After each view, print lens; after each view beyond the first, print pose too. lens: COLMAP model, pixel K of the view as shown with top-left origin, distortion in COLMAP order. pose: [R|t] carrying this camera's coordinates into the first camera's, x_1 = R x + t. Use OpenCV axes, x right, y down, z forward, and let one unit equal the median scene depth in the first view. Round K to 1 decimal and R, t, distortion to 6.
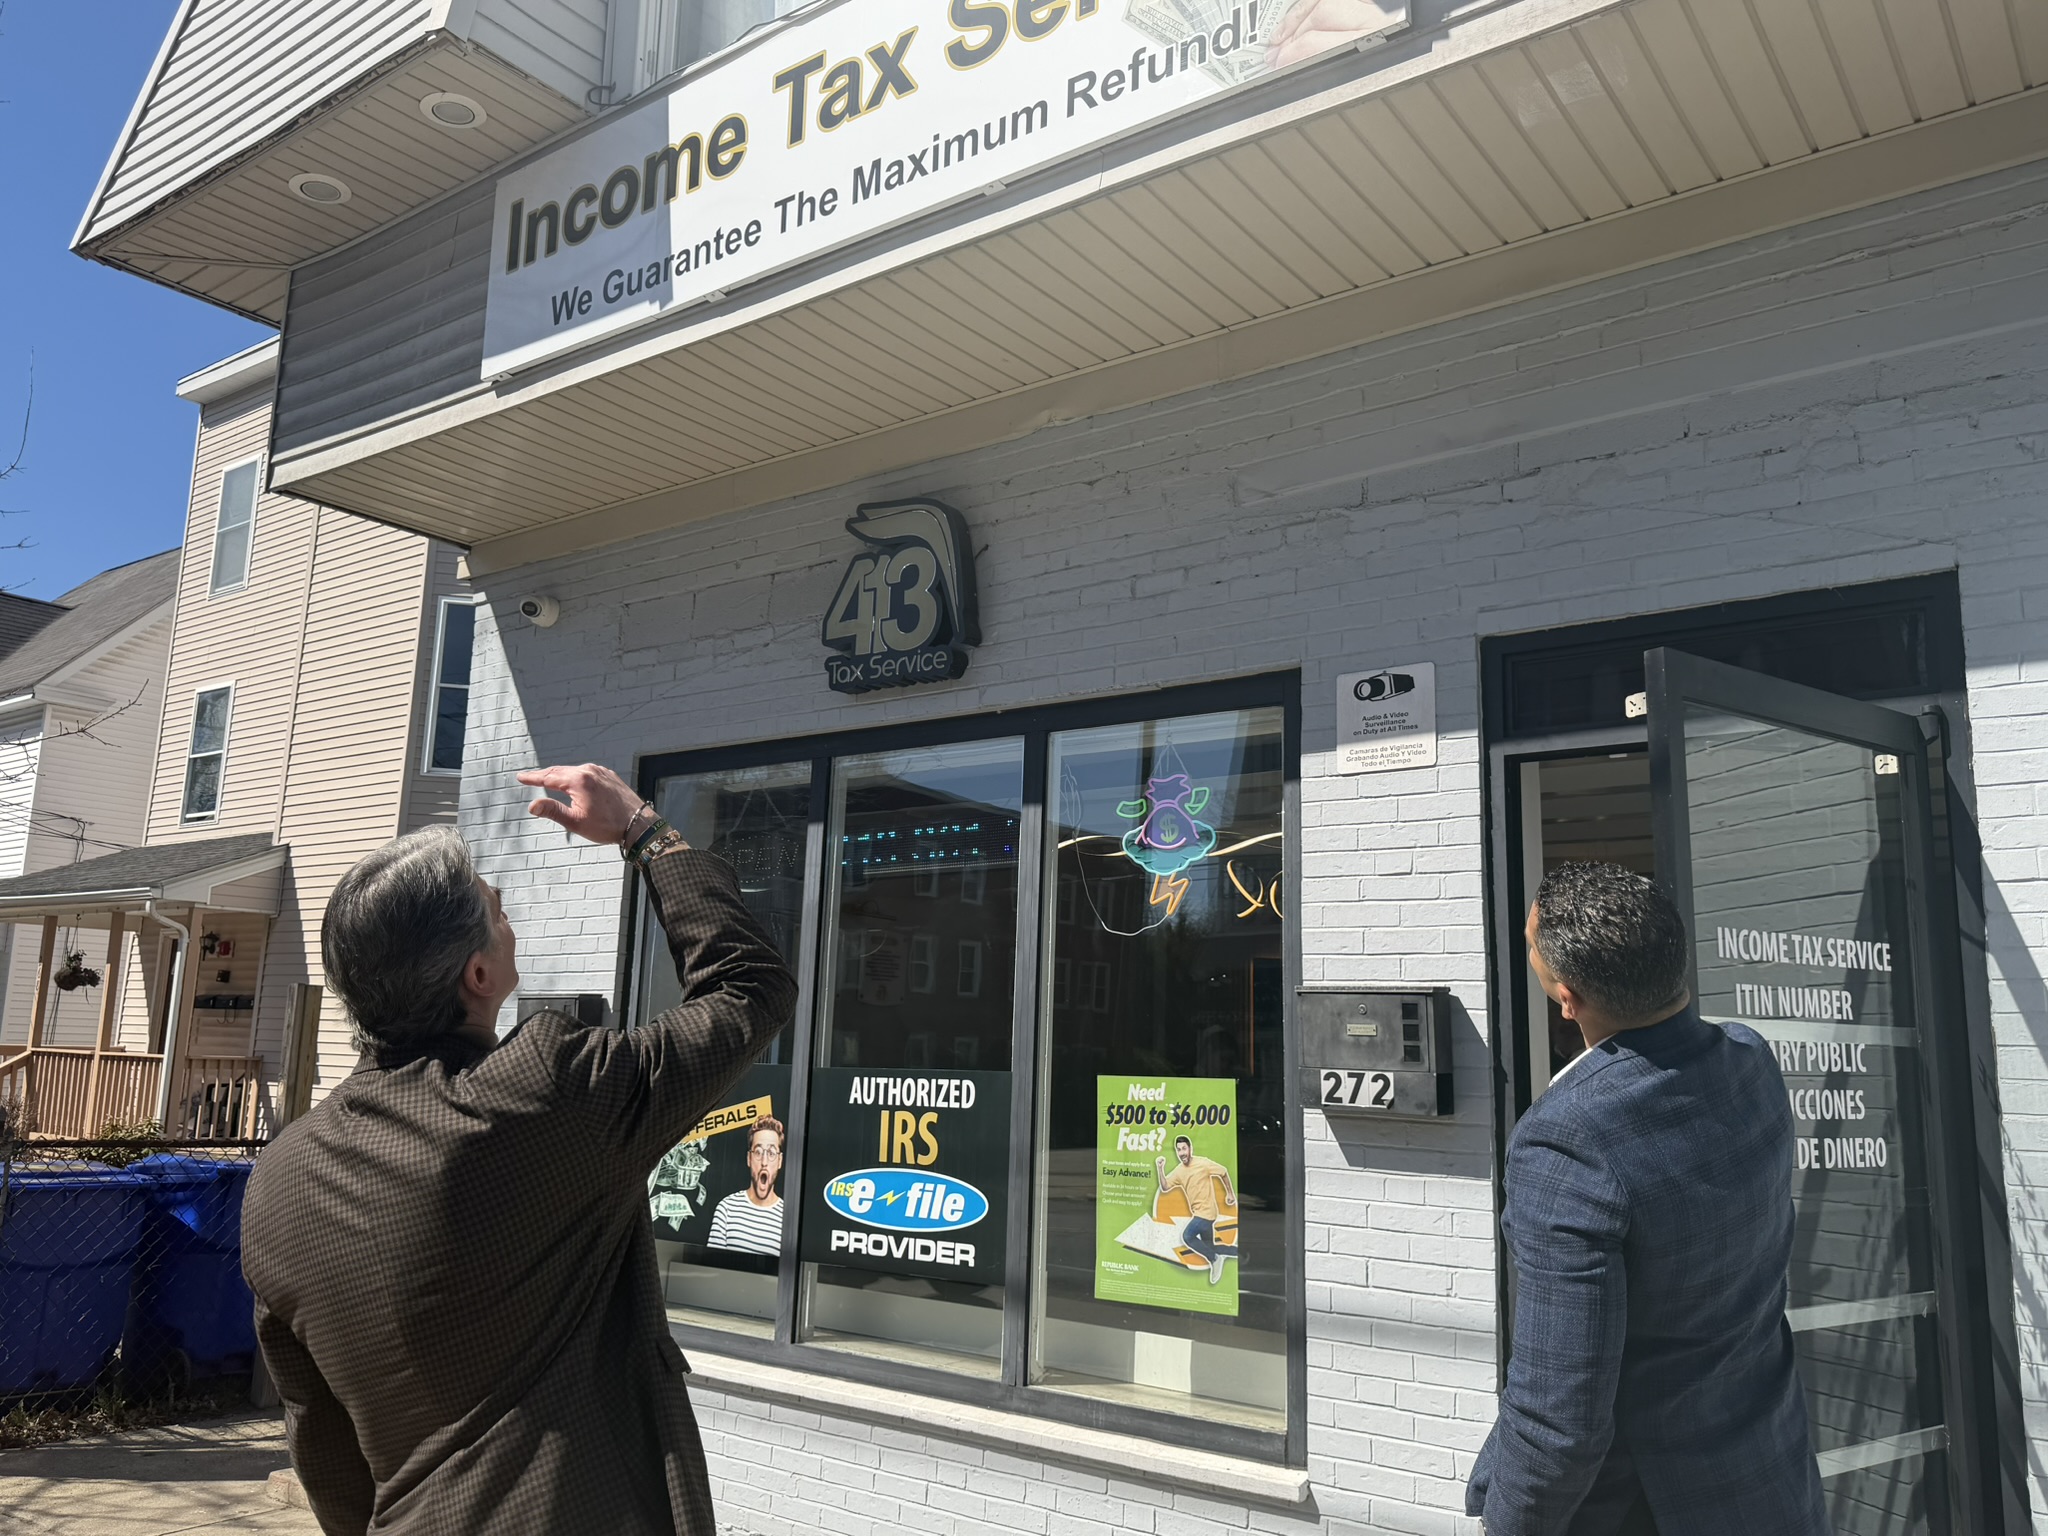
lens RADIAL K [[1571.0, 0, 1015.4], [0, 1571.0, 768.8], [0, 0, 1]] dist [0.191175, -0.453669]
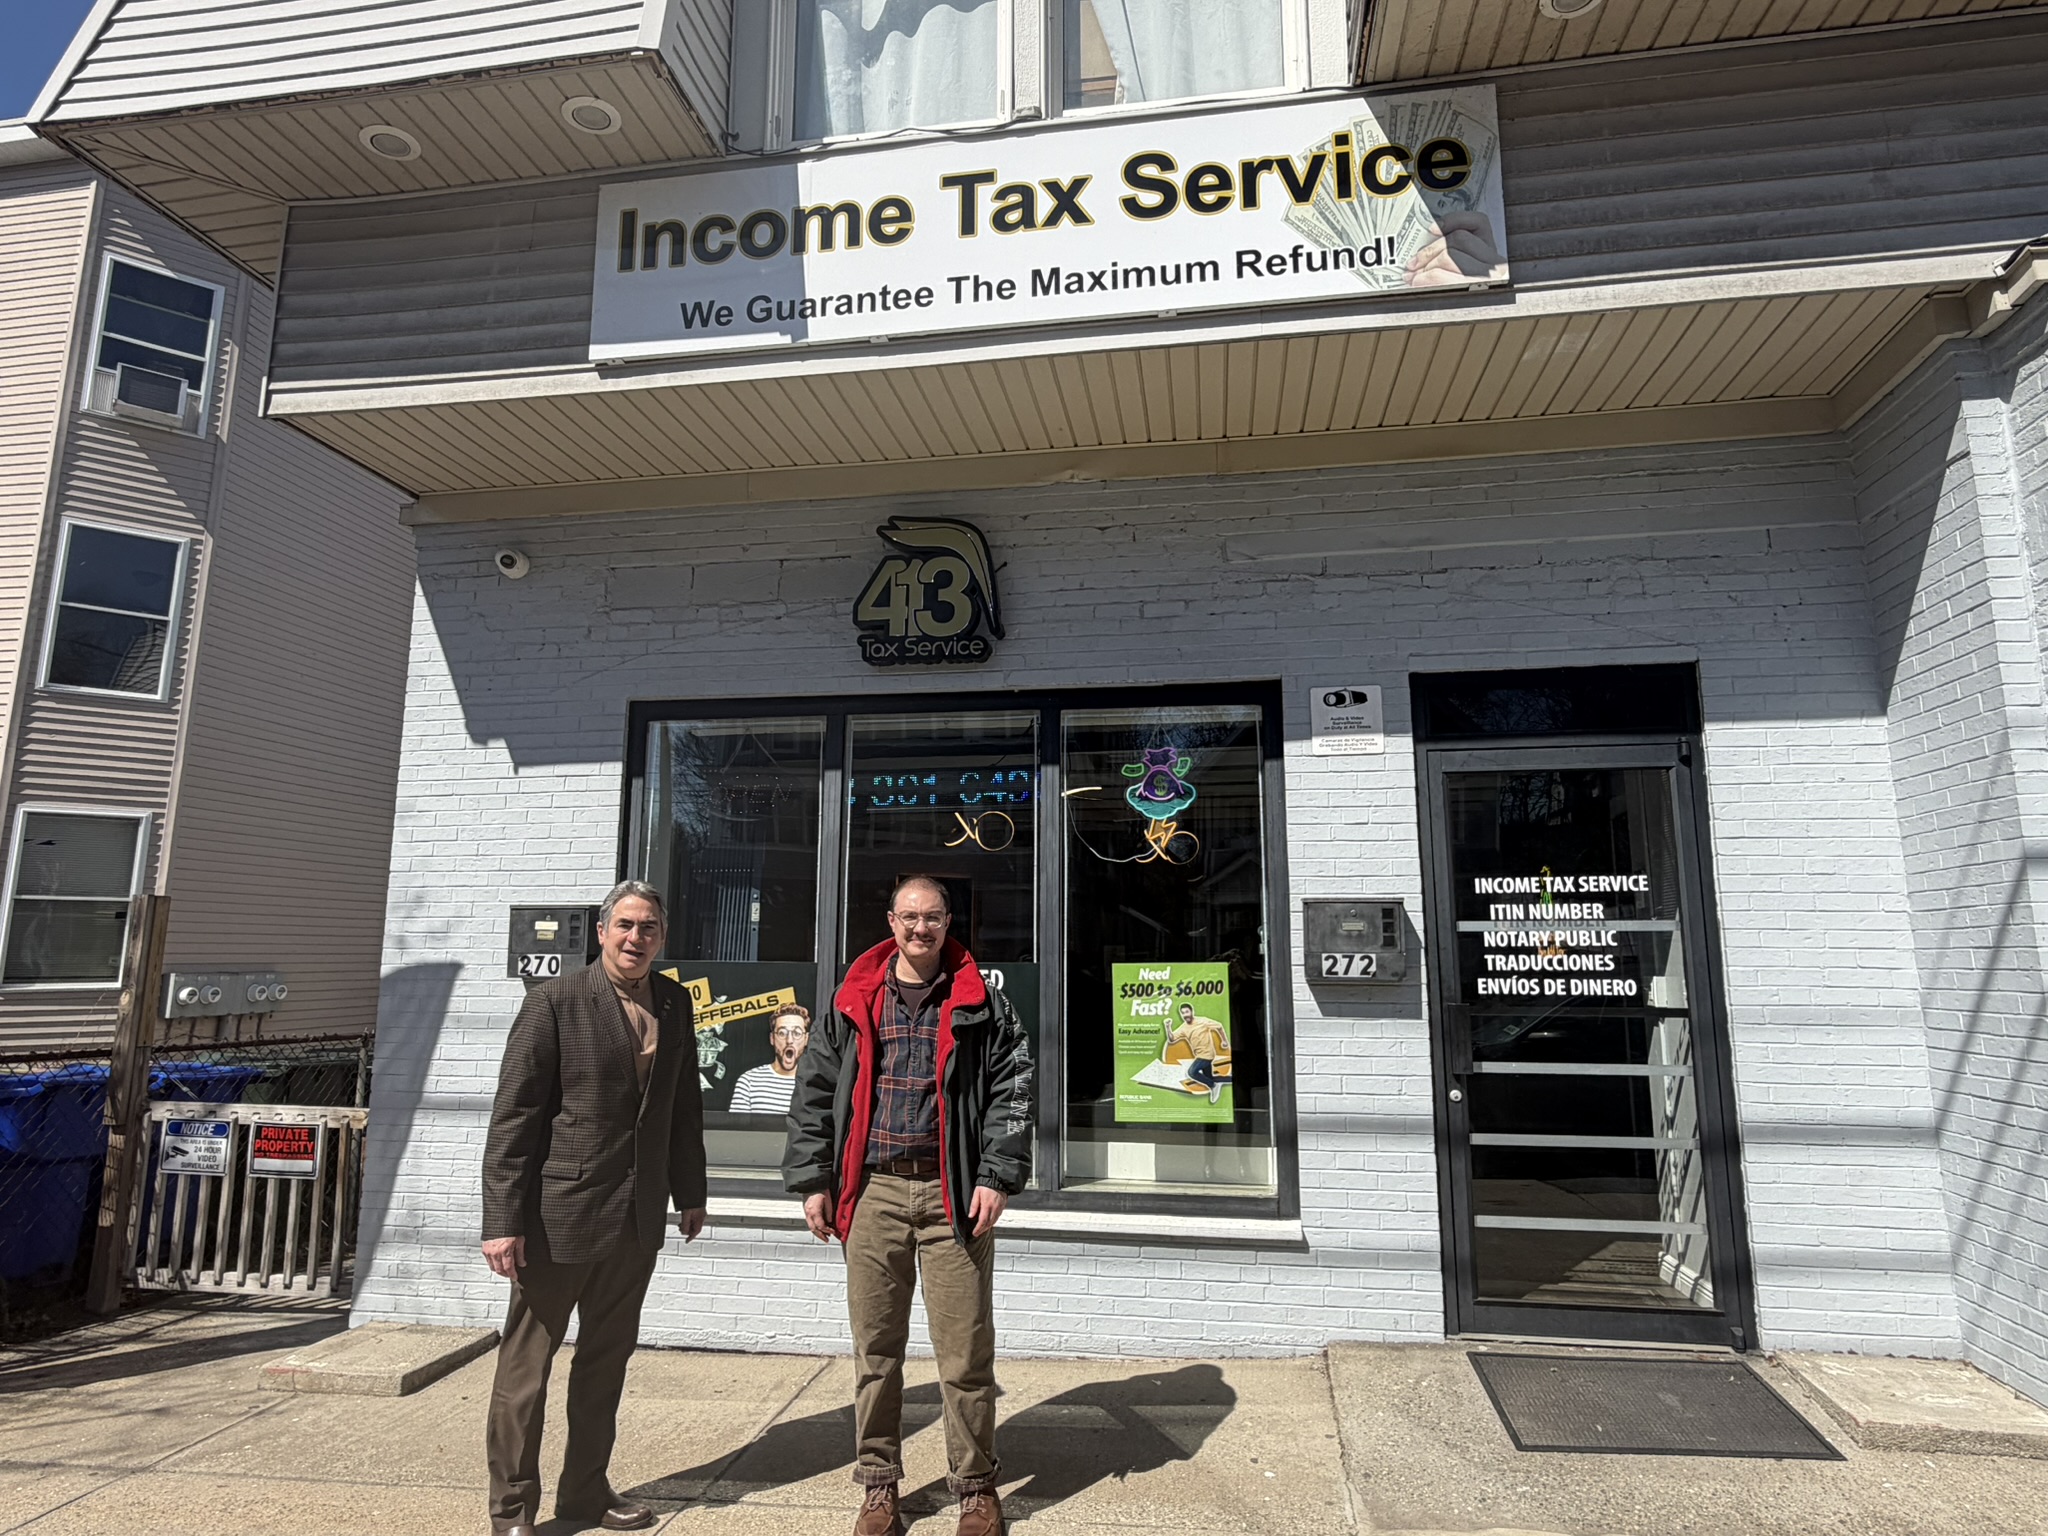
lens RADIAL K [[1181.4, 0, 1016.3], [0, 1181.4, 756.9], [0, 0, 1]] dist [0.001803, -0.001599]
pose [[0.886231, 0.051566, 0.460365, -0.513421], [-0.061075, 0.998116, 0.005773, 0.014358], [-0.459200, -0.033233, 0.887711, 0.136842]]
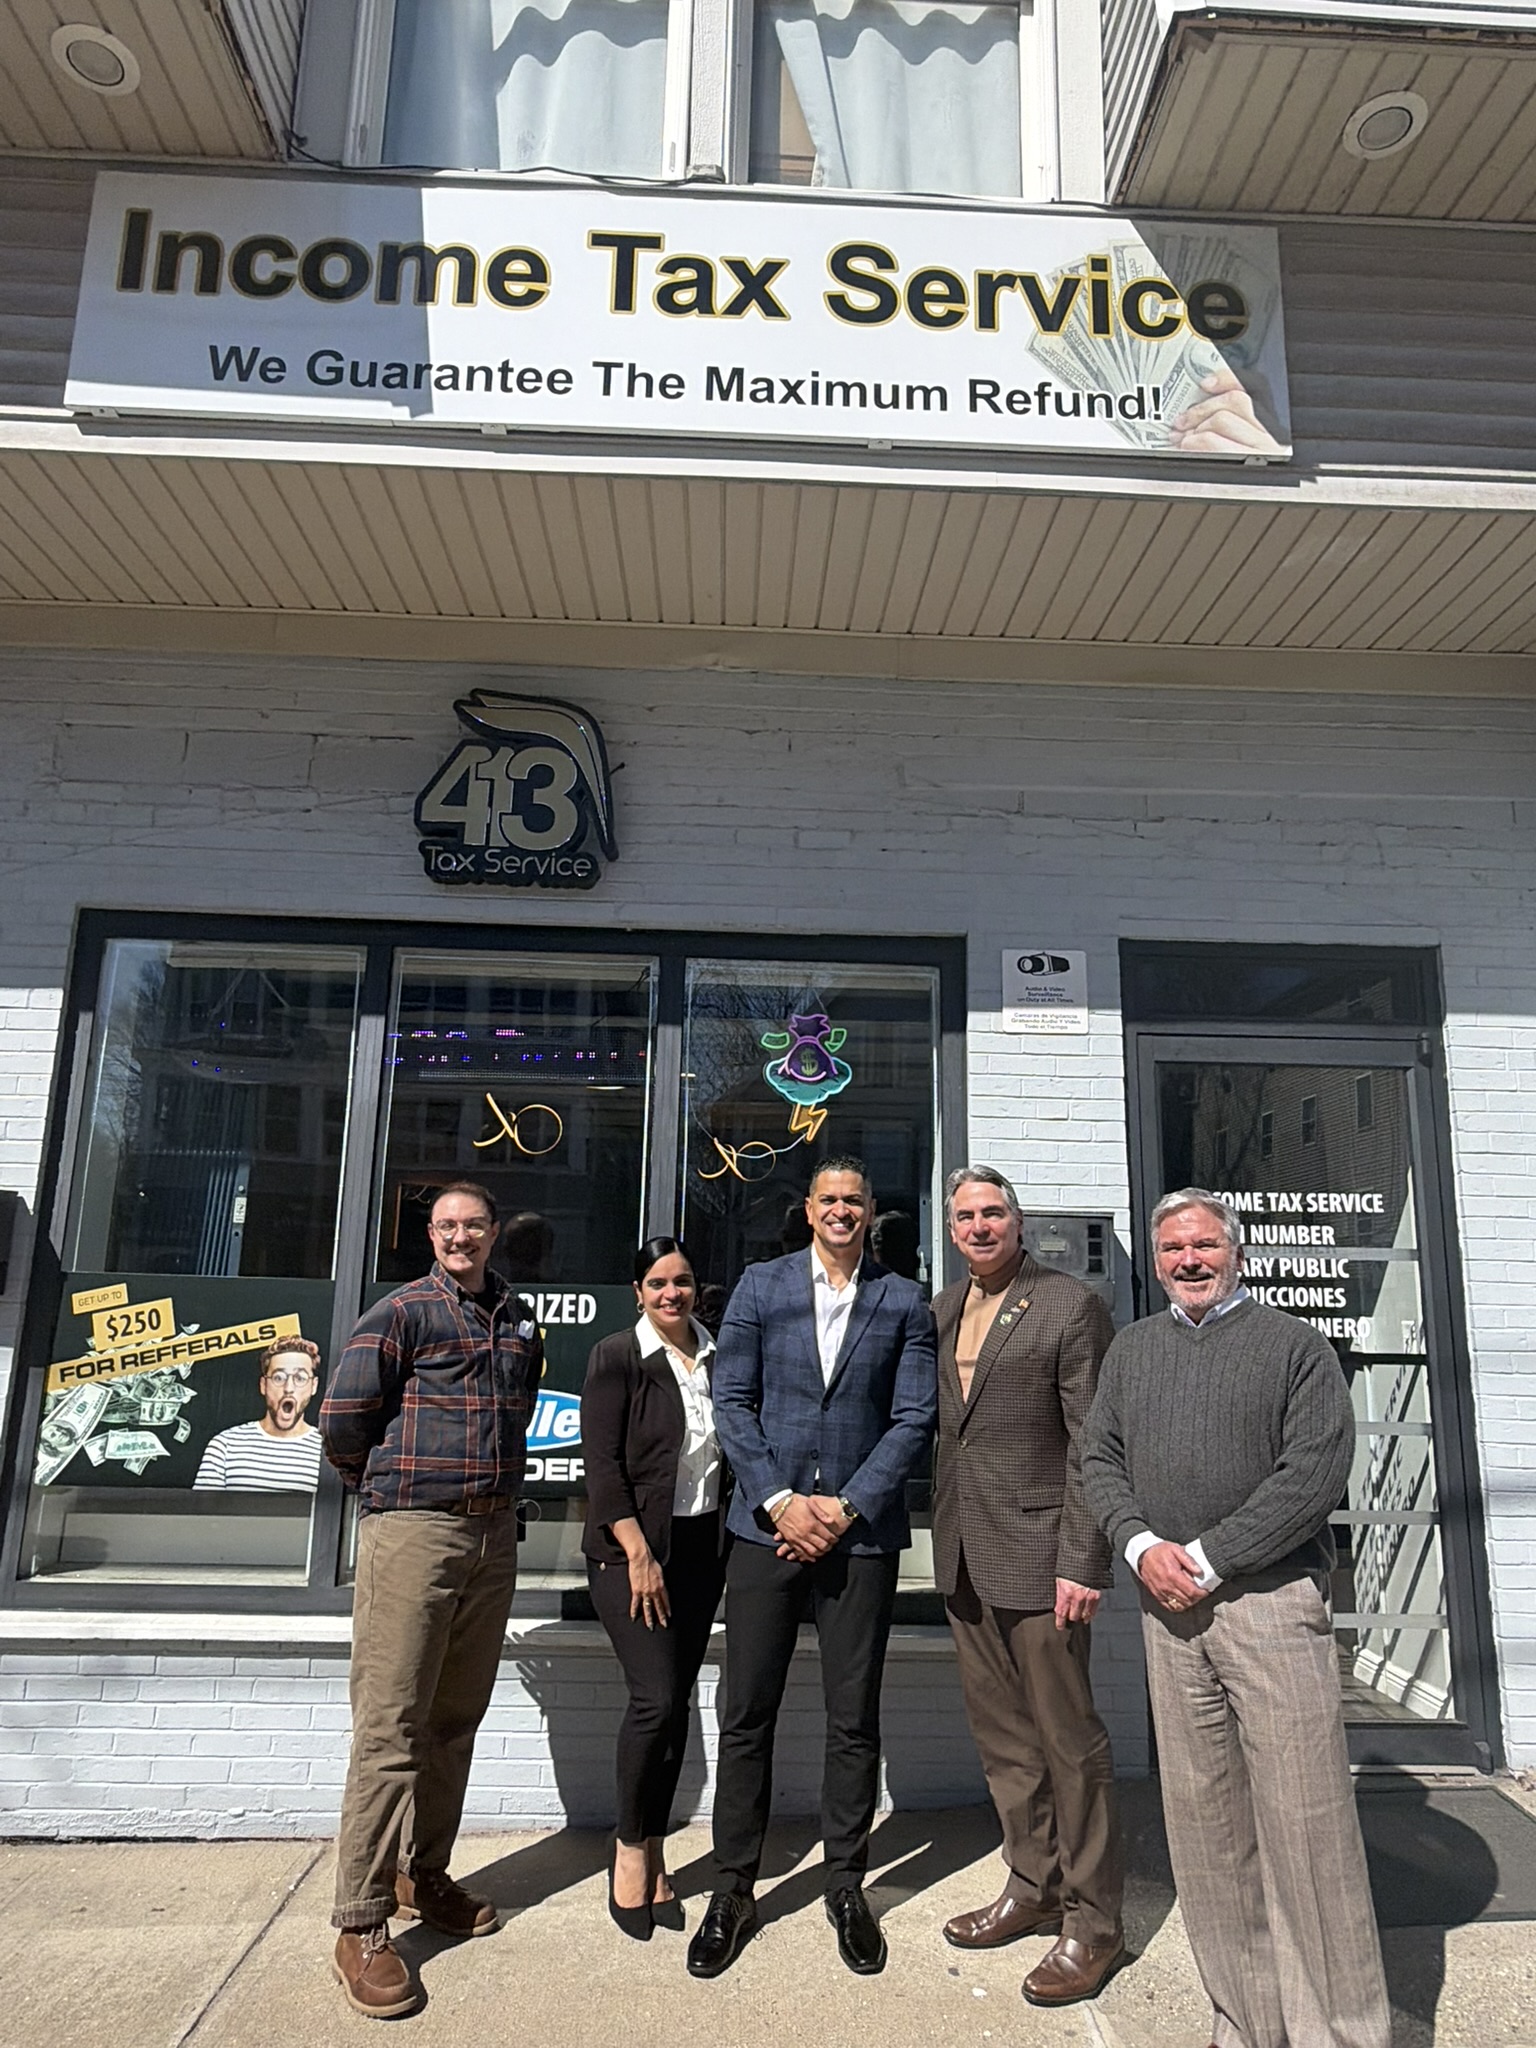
lens RADIAL K [[1310.4, 0, 768.0], [0, 1310.4, 1024.0], [0, 0, 1]] dist [0.000985, 0.000652]
pose [[0.773791, 0.118848, 0.622192, -0.507564], [-0.112183, 0.992426, -0.050051, 0.062080], [-0.623428, -0.031070, 0.781263, 0.319964]]
